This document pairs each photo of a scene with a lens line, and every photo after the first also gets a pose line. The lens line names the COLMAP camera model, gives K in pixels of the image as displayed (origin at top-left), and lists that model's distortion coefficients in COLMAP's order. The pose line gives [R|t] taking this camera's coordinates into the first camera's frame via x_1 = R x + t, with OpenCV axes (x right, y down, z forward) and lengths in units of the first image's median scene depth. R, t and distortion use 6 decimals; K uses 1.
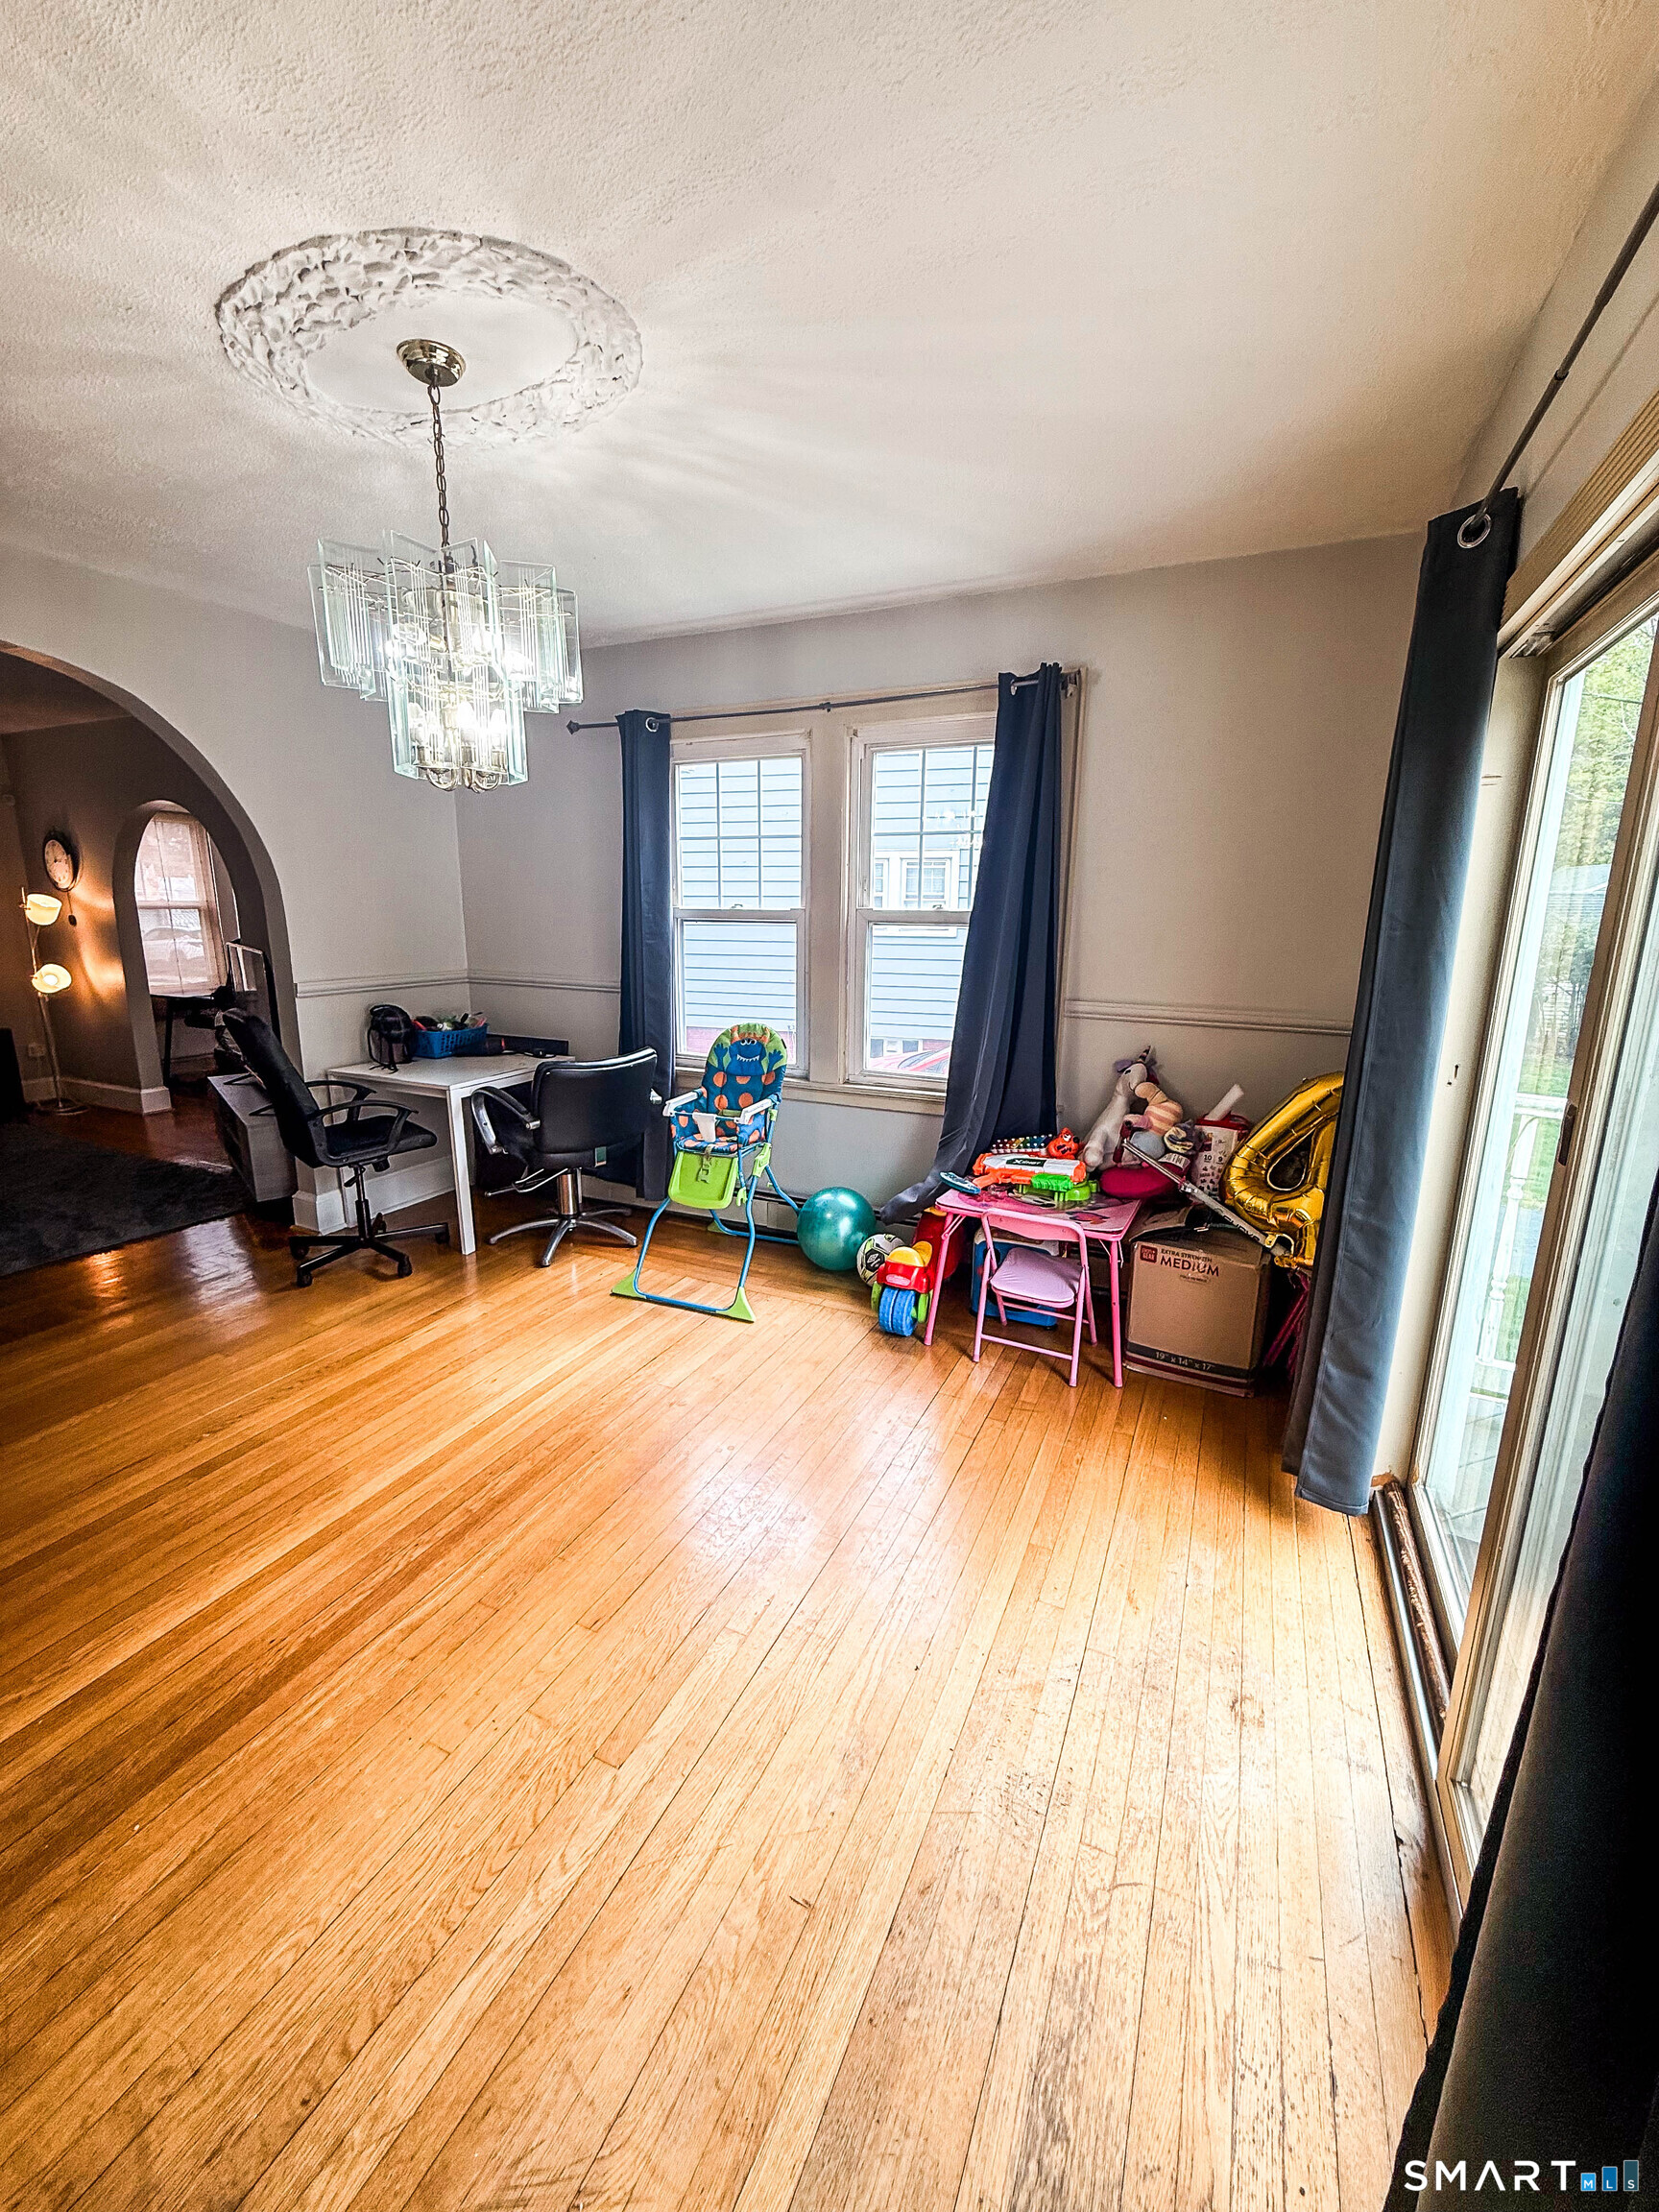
lens RADIAL K [[879.8, 0, 830.9], [0, 879.8, 1099.2], [0, 0, 1]] dist [0.001047, -0.000068]
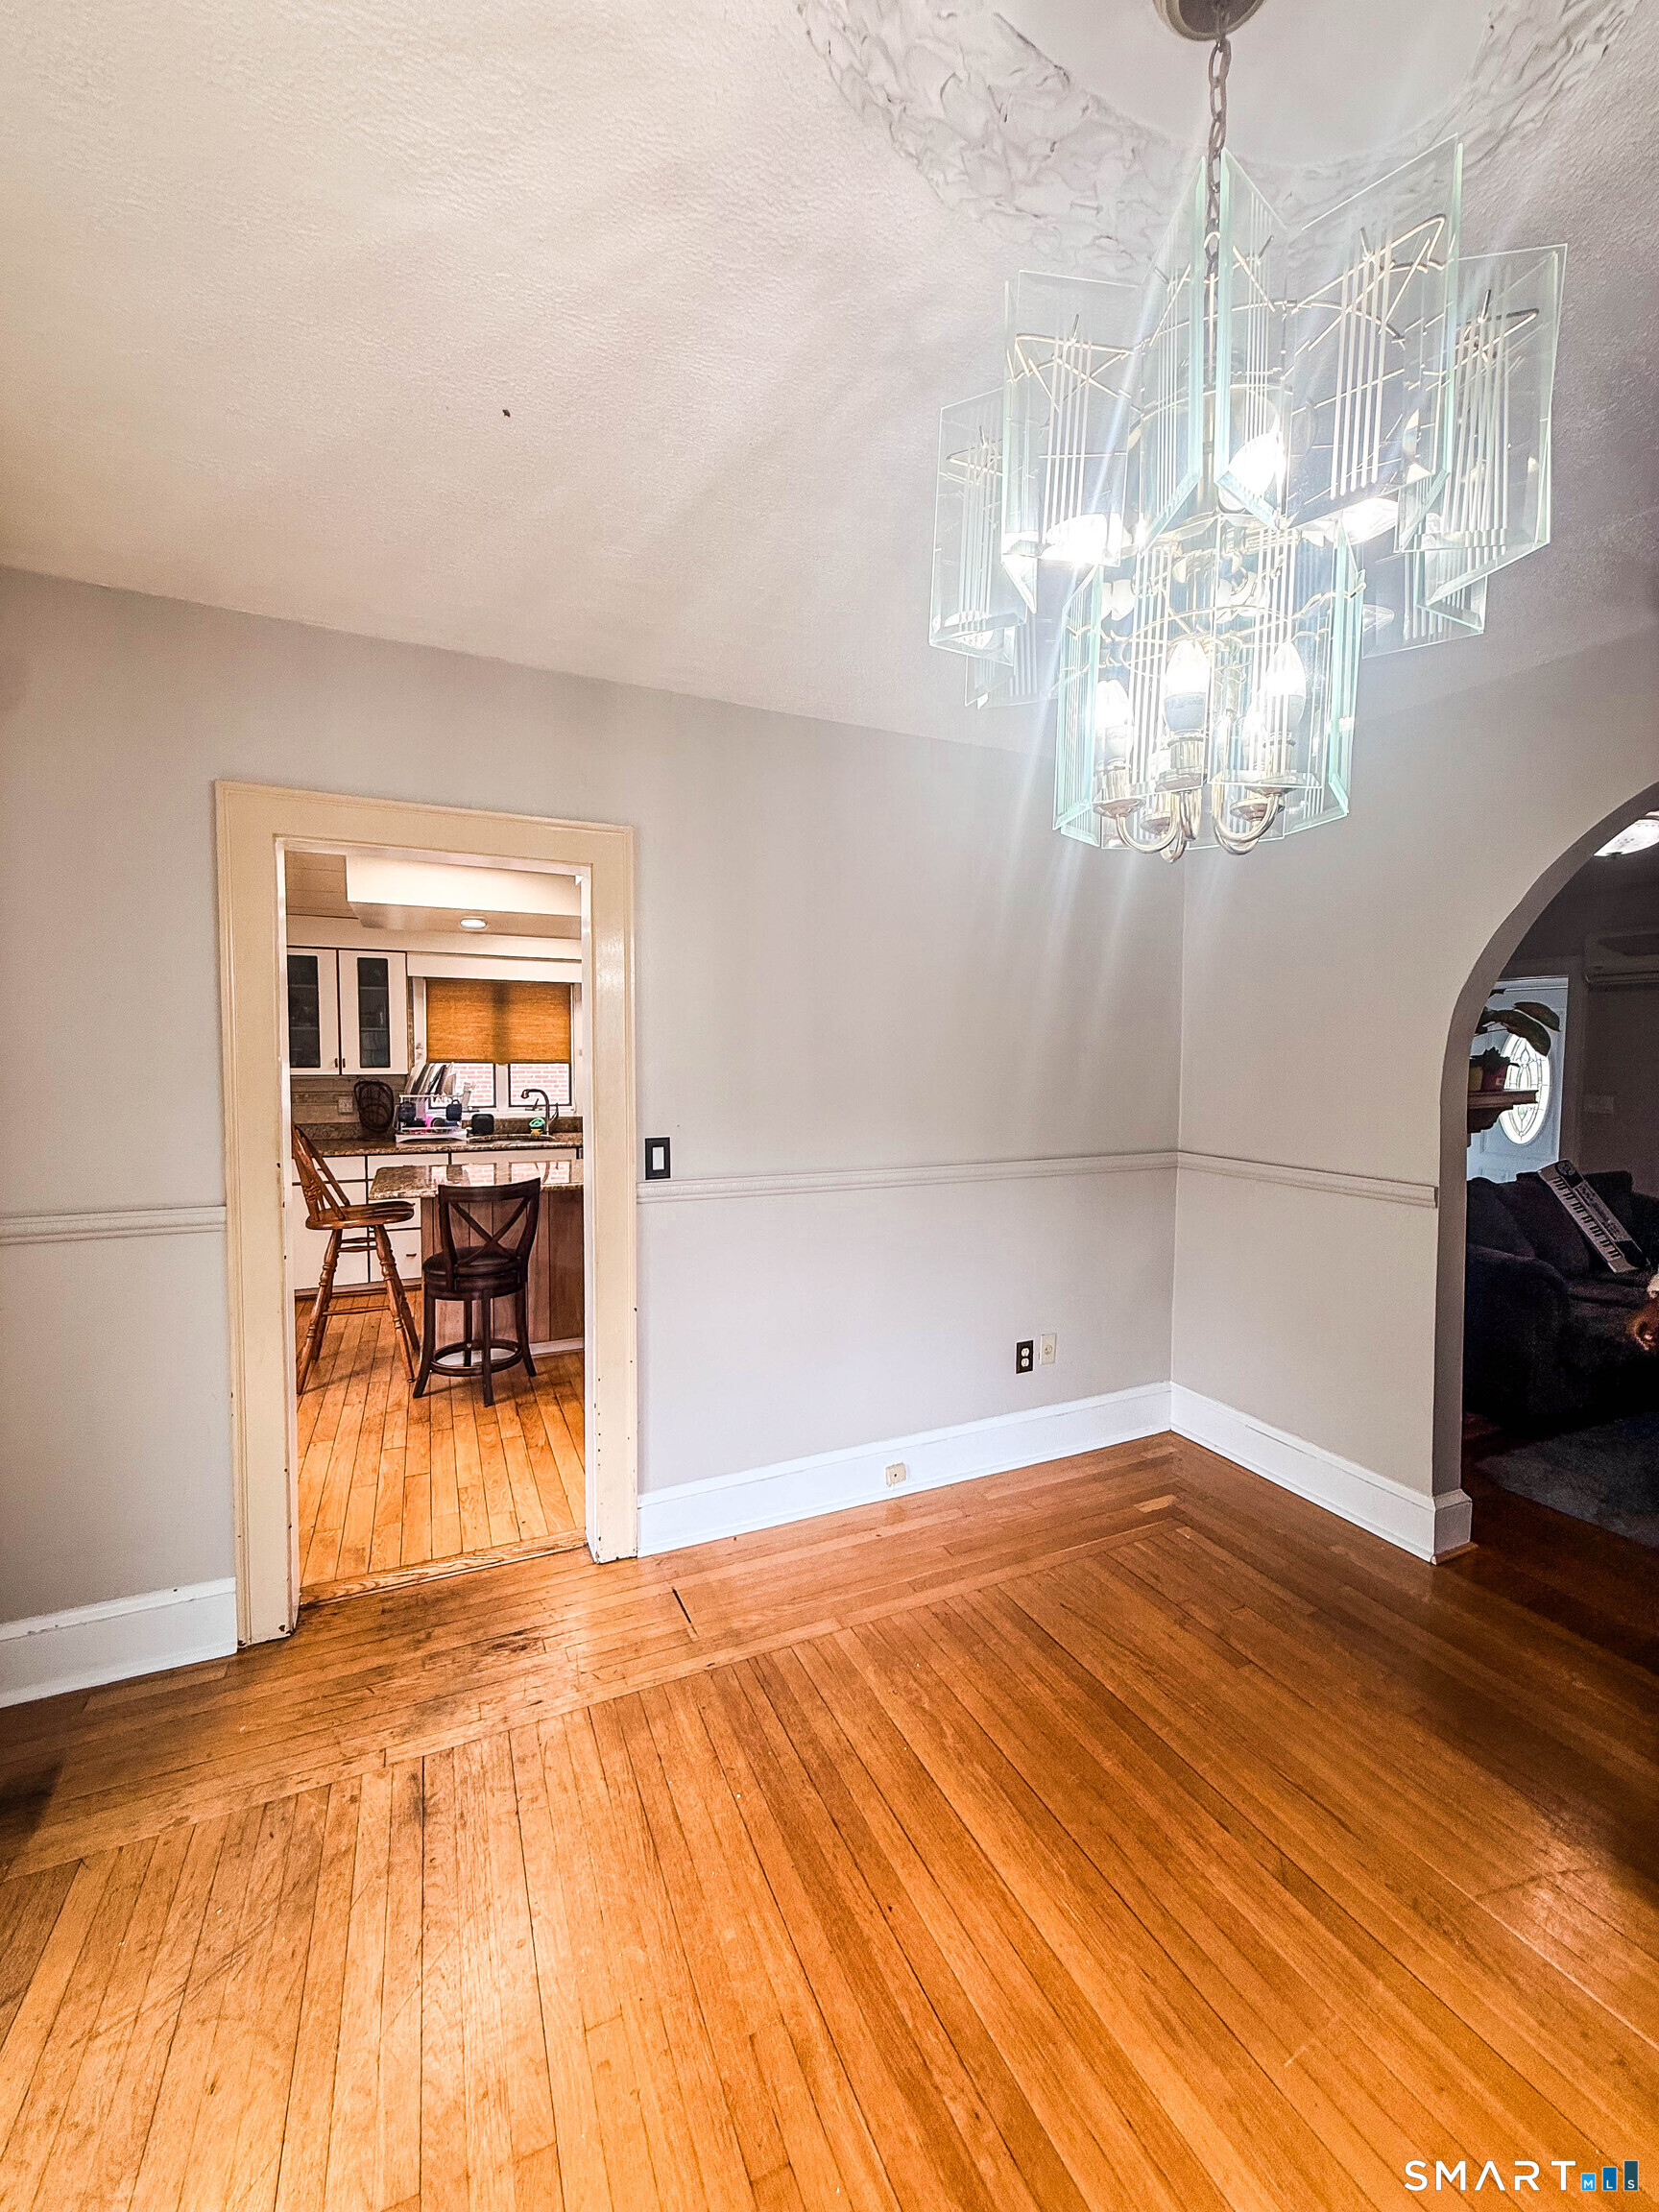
lens RADIAL K [[879.8, 0, 830.9], [0, 879.8, 1099.2], [0, 0, 1]] dist [0.001047, -0.000068]
pose [[-0.640478, 0.033374, -0.767251, 0.031660], [-0.180475, 0.964536, 0.192611, -0.229101], [0.746470, 0.261832, -0.611741, 0.943291]]
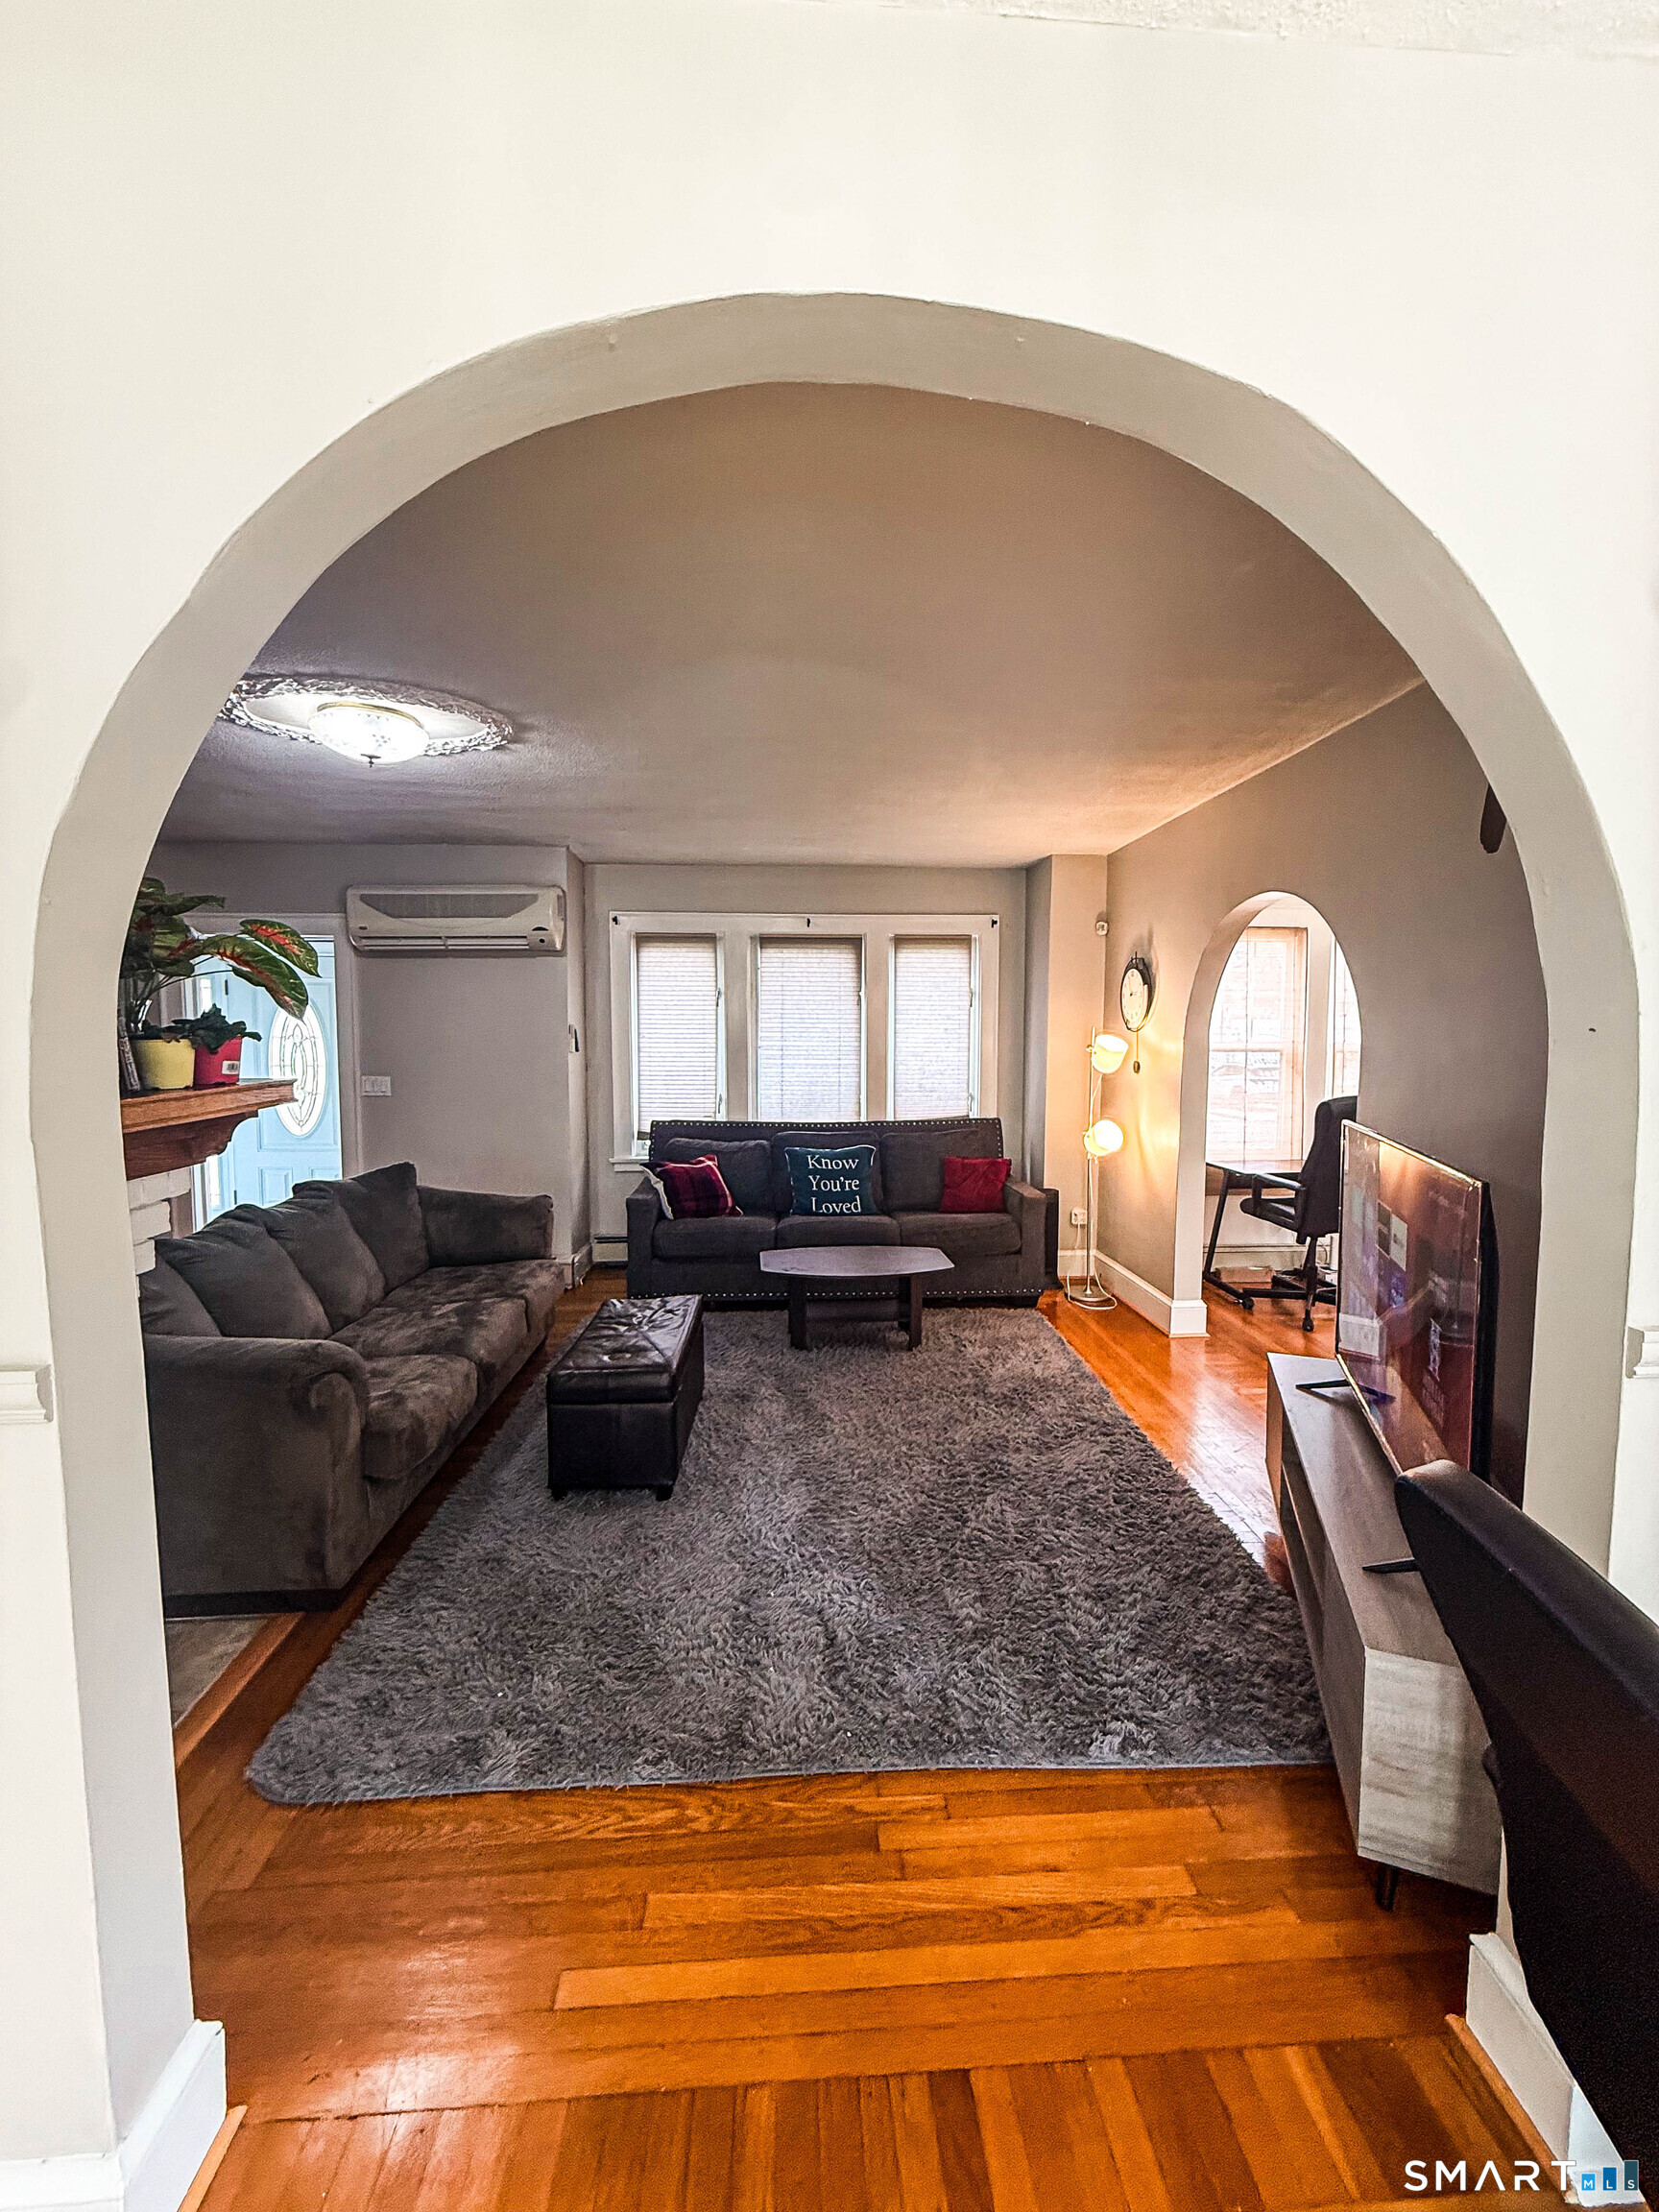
lens RADIAL K [[879.8, 0, 830.9], [0, 879.8, 1099.2], [0, 0, 1]] dist [0.001047, -0.000068]
pose [[0.484570, 0.056312, -0.872938, -0.746428], [-0.190258, 0.980821, -0.042342, -0.218929], [0.853811, 0.186601, 0.485990, 0.951955]]
